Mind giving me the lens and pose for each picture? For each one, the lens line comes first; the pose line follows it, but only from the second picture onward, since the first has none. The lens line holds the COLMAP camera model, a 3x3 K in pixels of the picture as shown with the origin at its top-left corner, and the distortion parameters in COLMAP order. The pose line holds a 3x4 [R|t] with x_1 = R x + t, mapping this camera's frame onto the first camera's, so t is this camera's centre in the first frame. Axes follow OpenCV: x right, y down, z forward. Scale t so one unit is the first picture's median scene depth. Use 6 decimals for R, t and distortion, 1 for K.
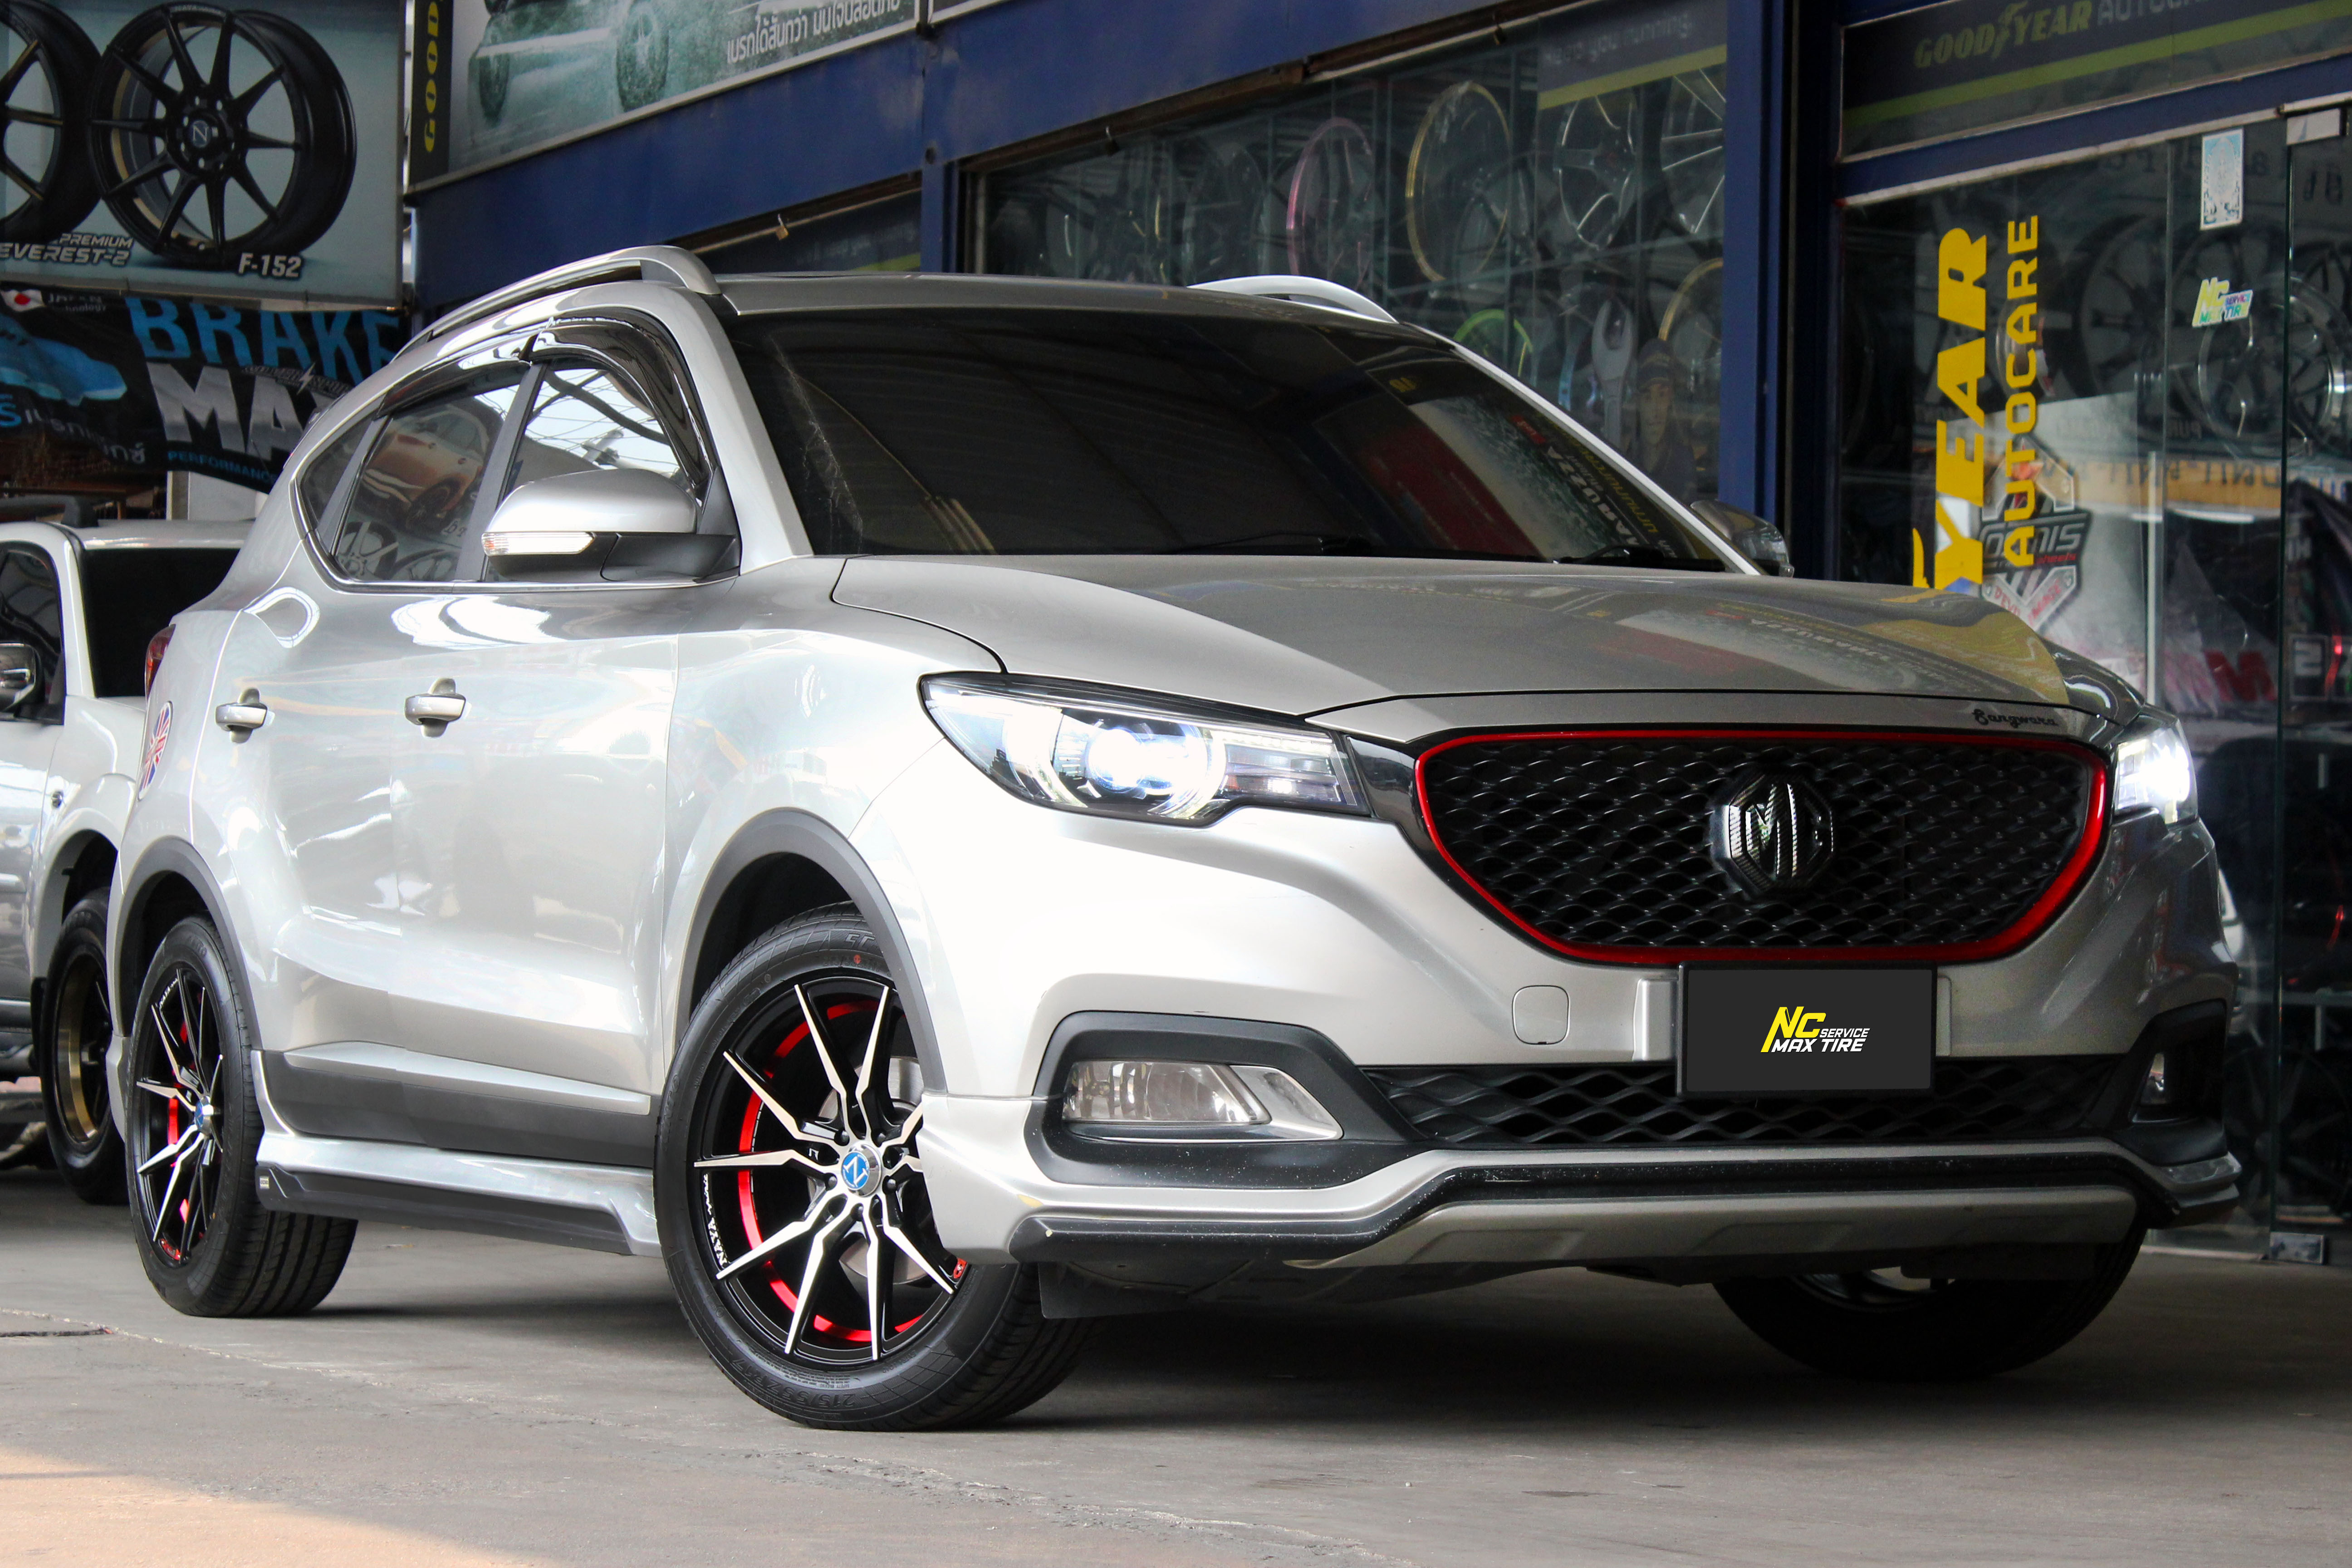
lens RADIAL K [[6264.8, 0, 1314.6], [0, 6264.8, 574.3], [0, 0, 1]] dist [0.156229, 0.000000]
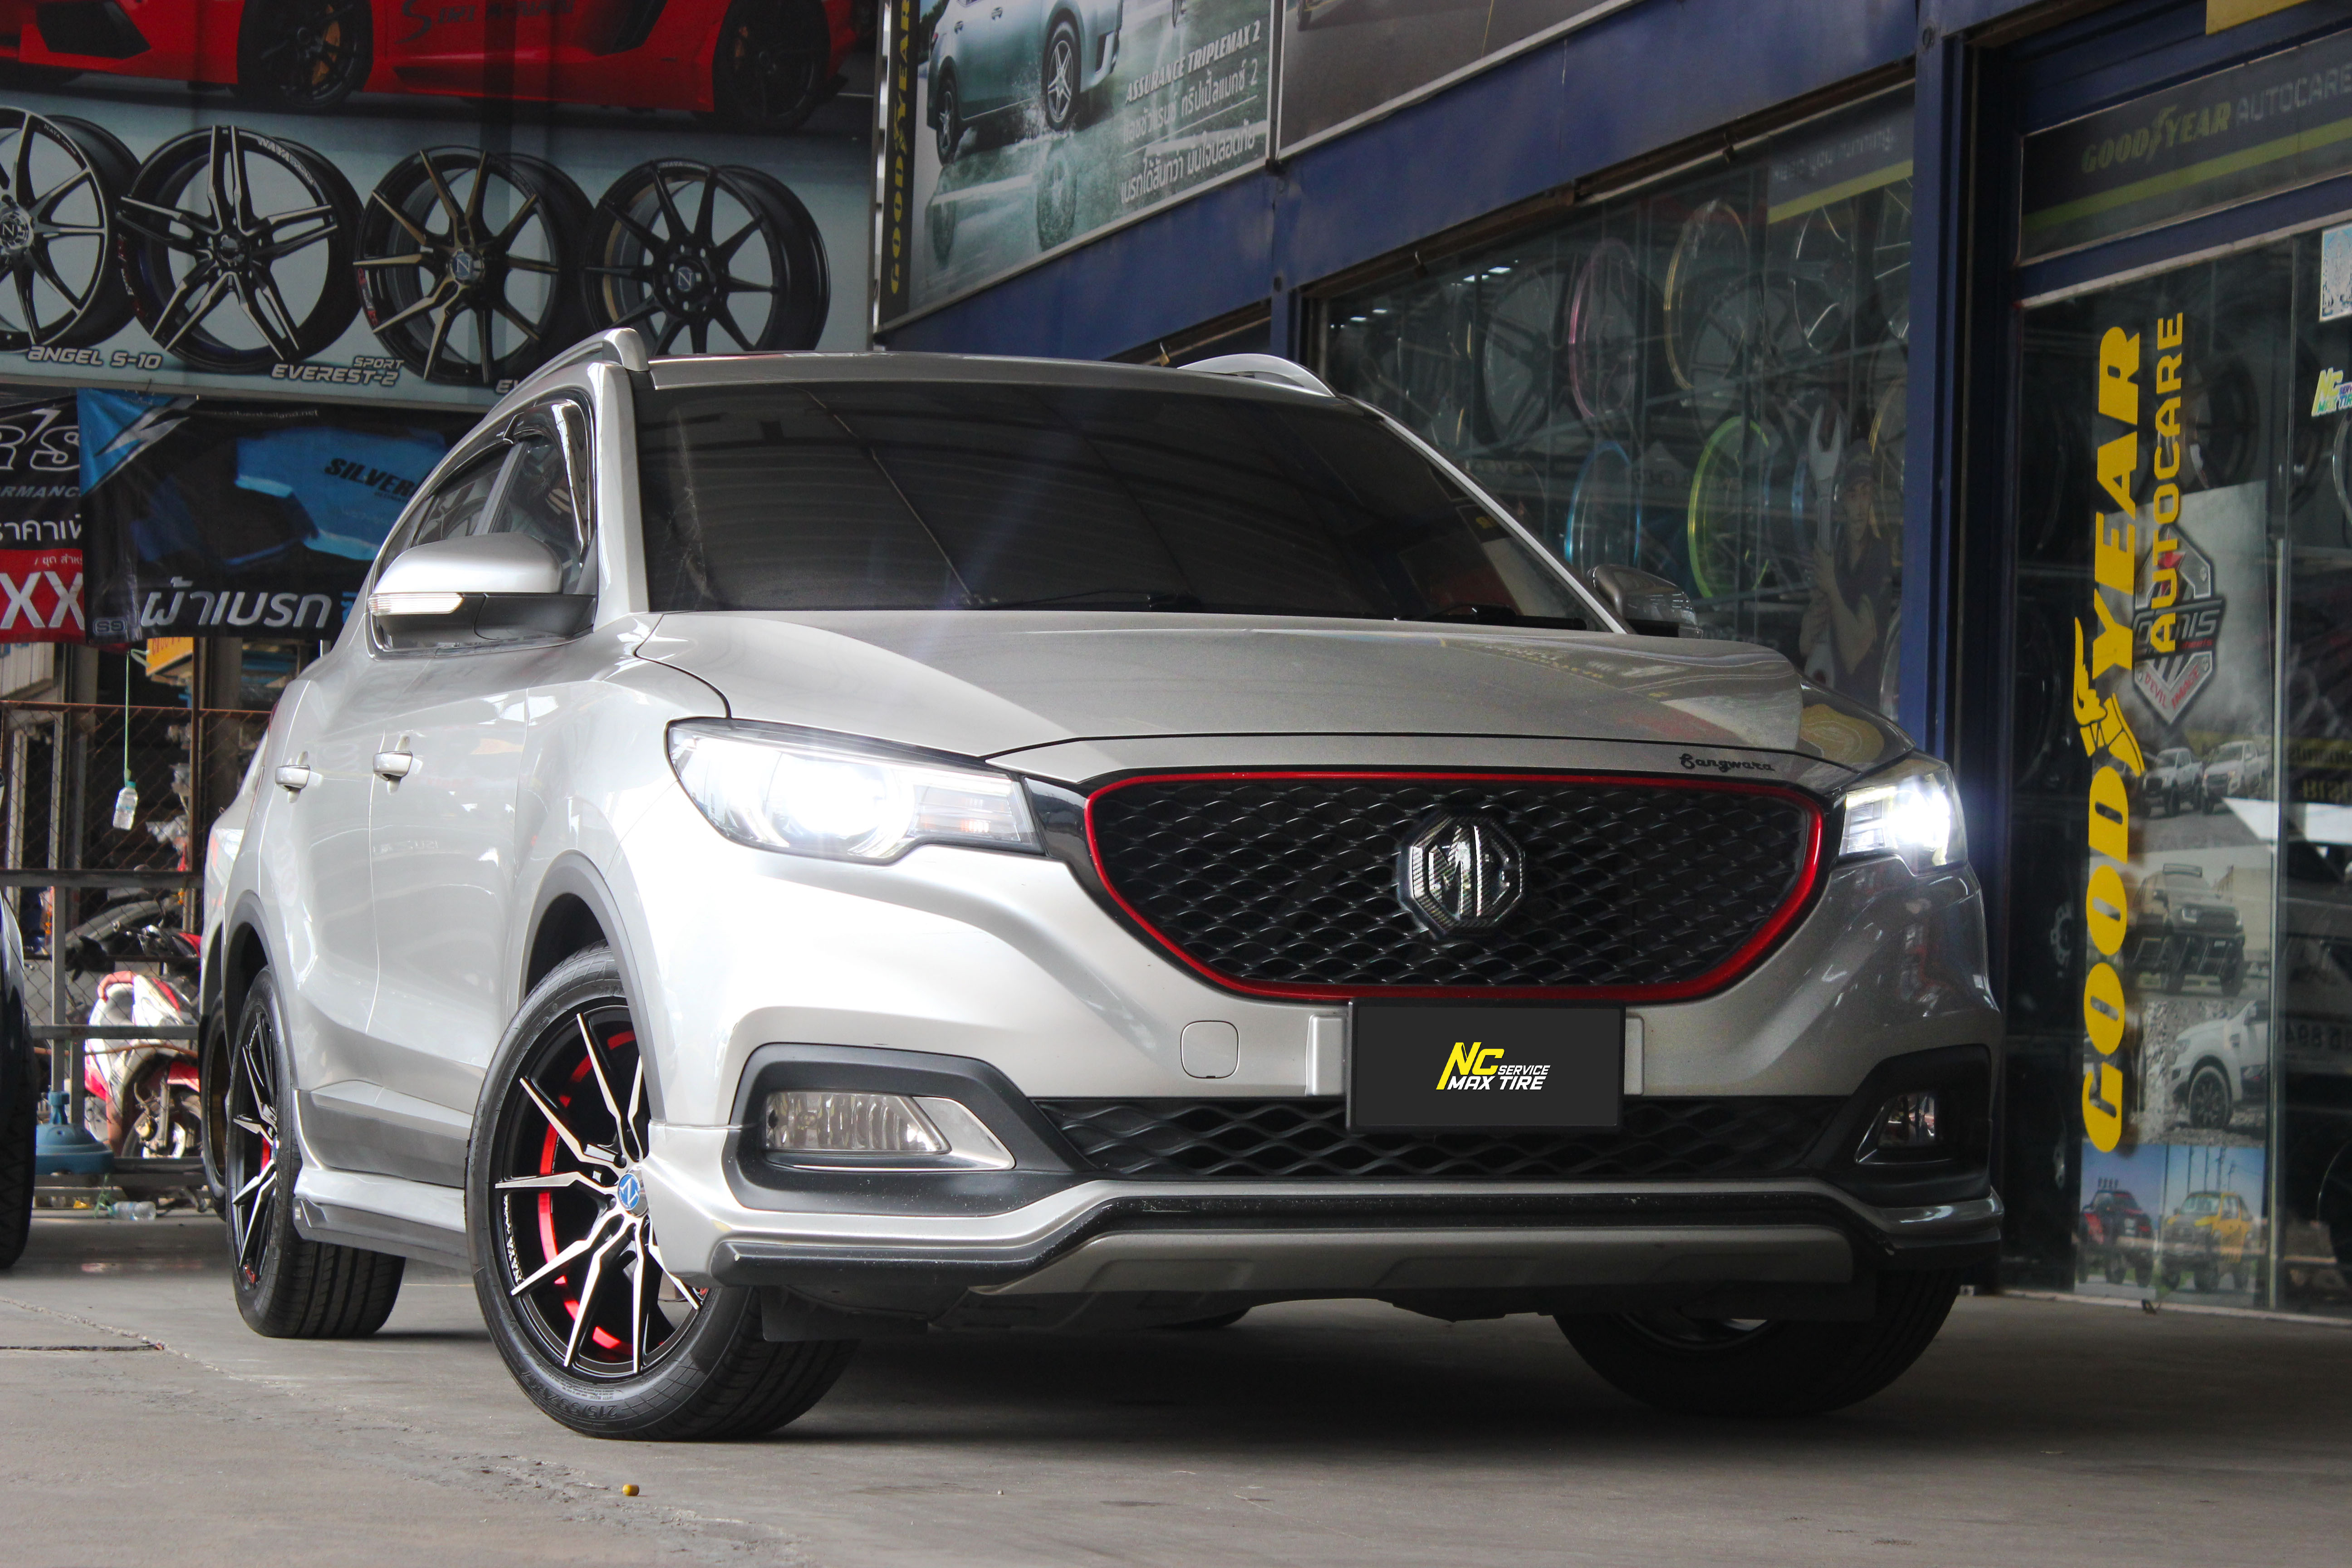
lens RADIAL K [[5733.3, 0, 1186.0], [0, 5733.3, 768.3], [0, 0, 1]] dist [0.078059, 0.000000]
pose [[0.988654, 0.001927, -0.150200, 0.165123], [-0.000464, 0.999952, 0.009771, 0.014742], [0.150212, -0.009591, 0.988607, 0.073218]]
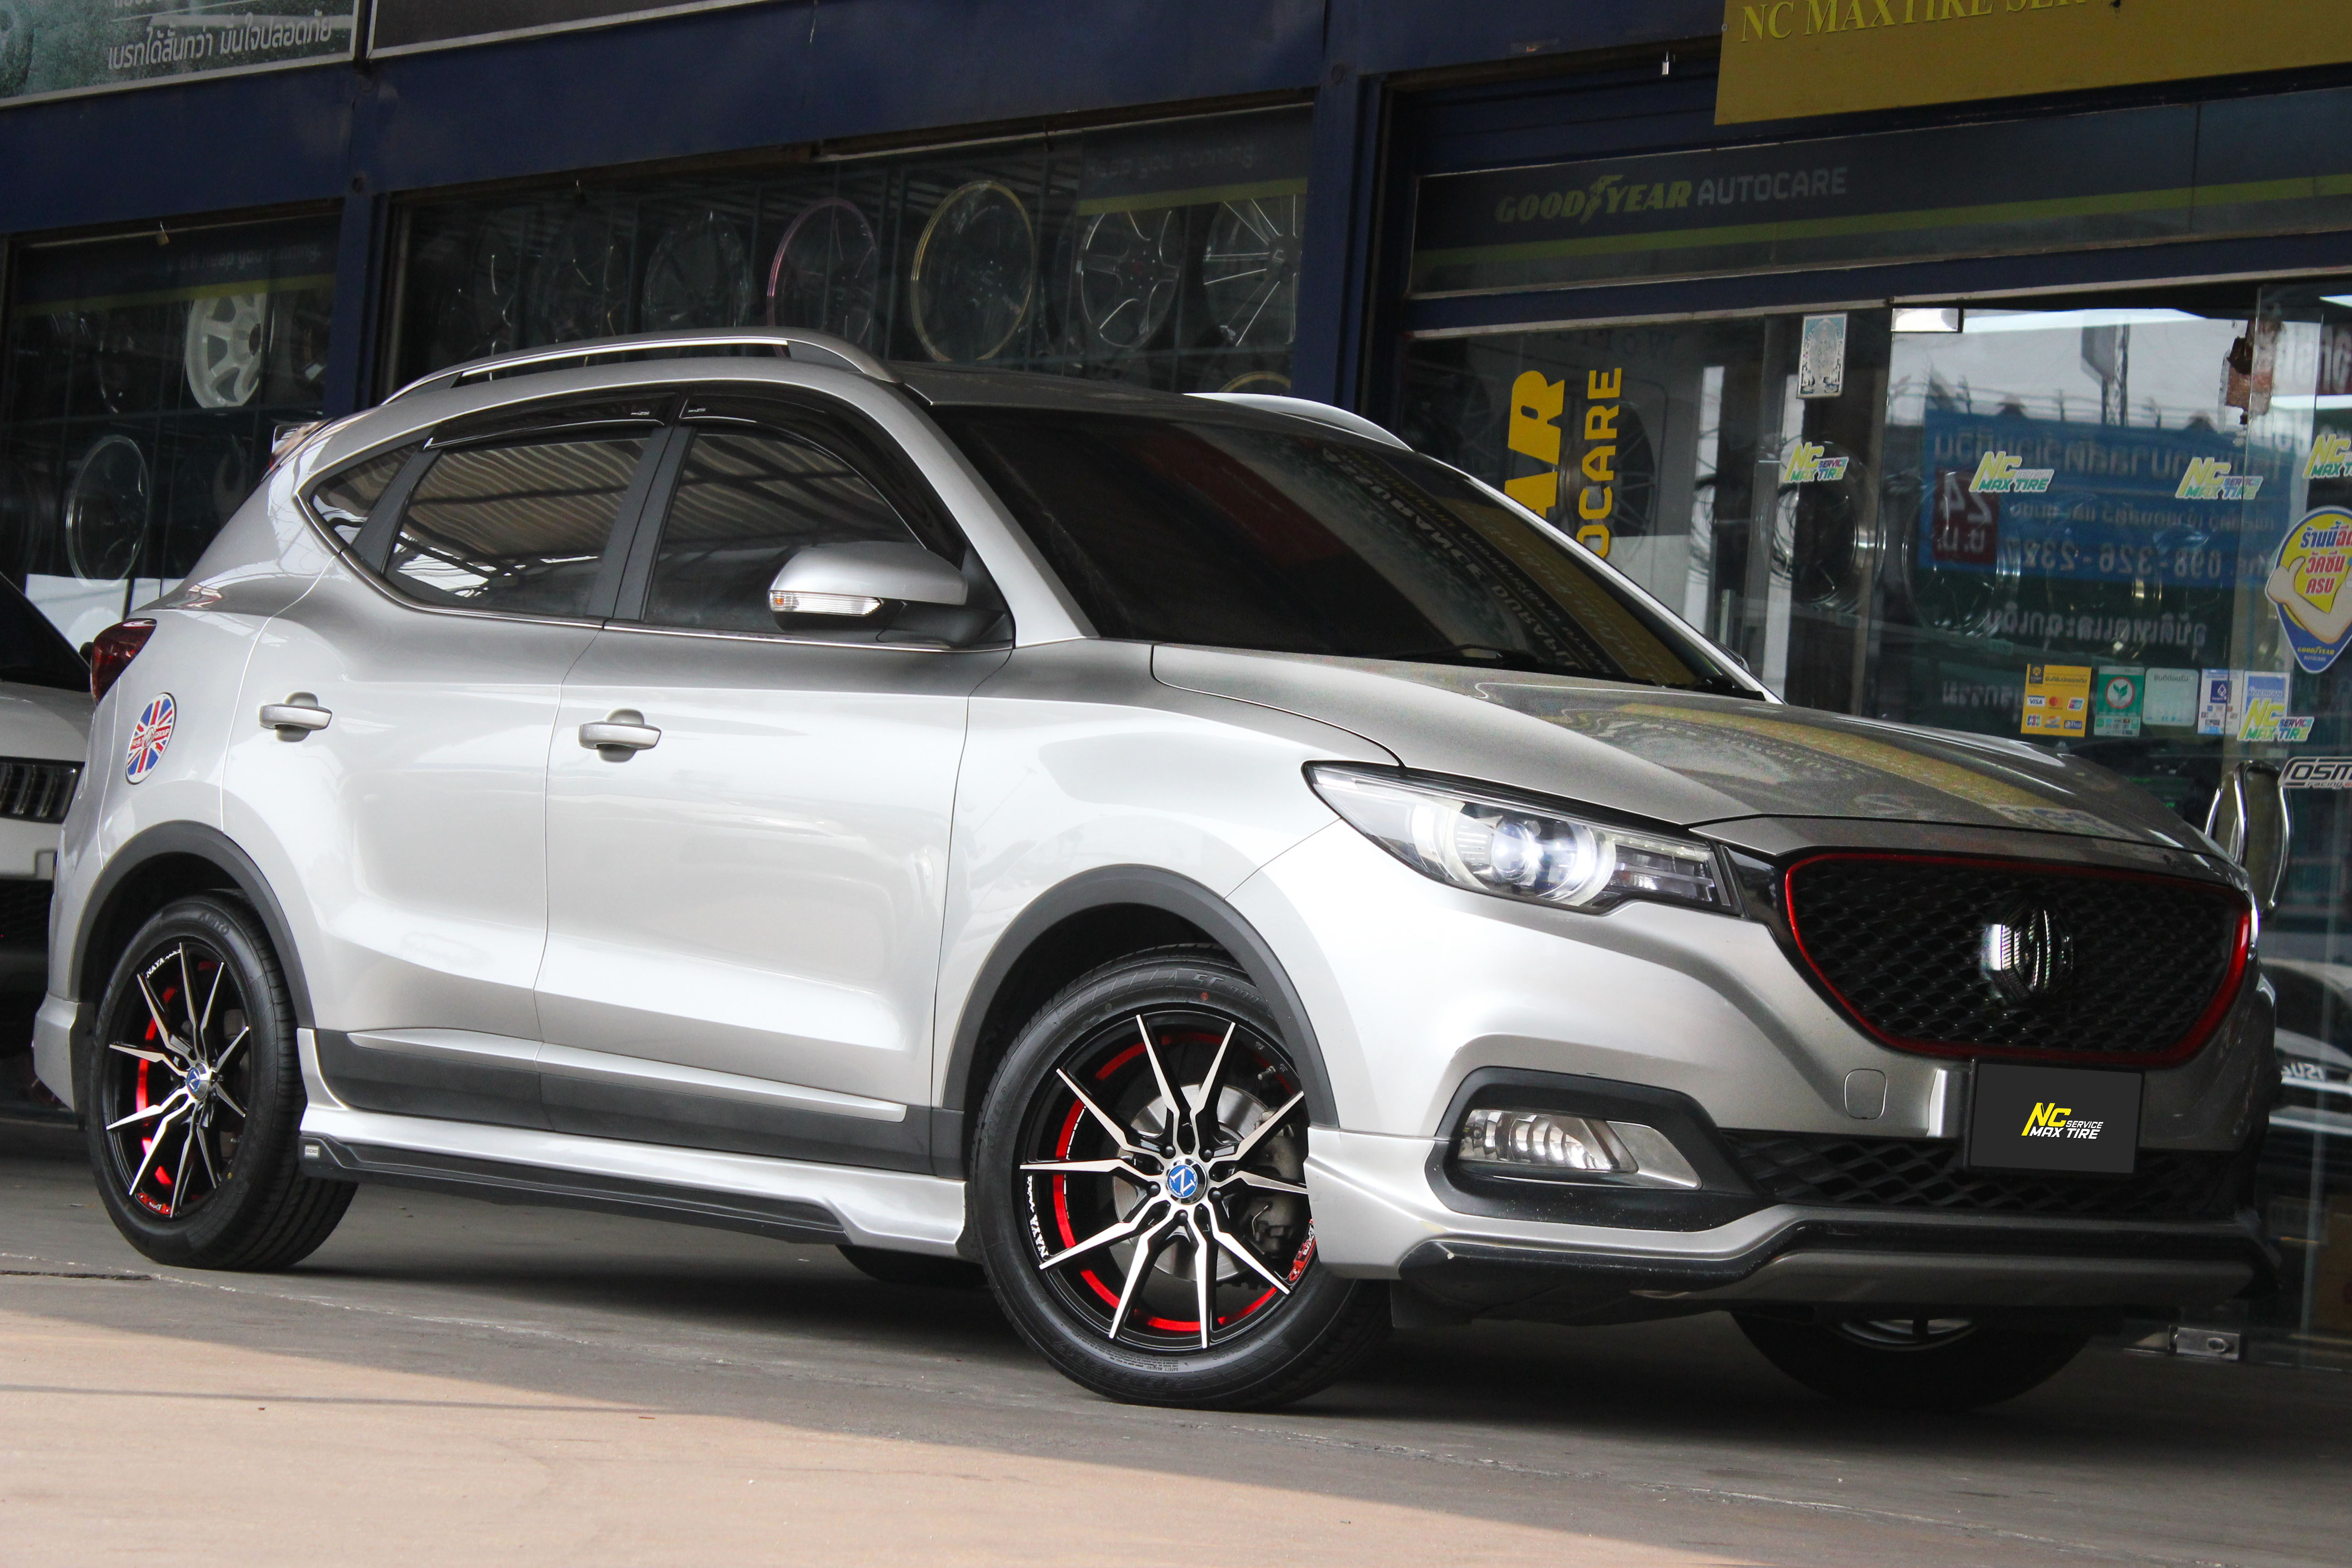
lens RADIAL K [[6212.0, 0, 1198.9], [0, 6212.0, 700.2], [0, 0, 1]] dist [0.056669, 0.000000]
pose [[0.972010, 0.076846, 0.222014, -0.334923], [-0.080819, 0.996689, 0.008852, -0.003382], [-0.220599, -0.026547, 0.975003, -0.102688]]
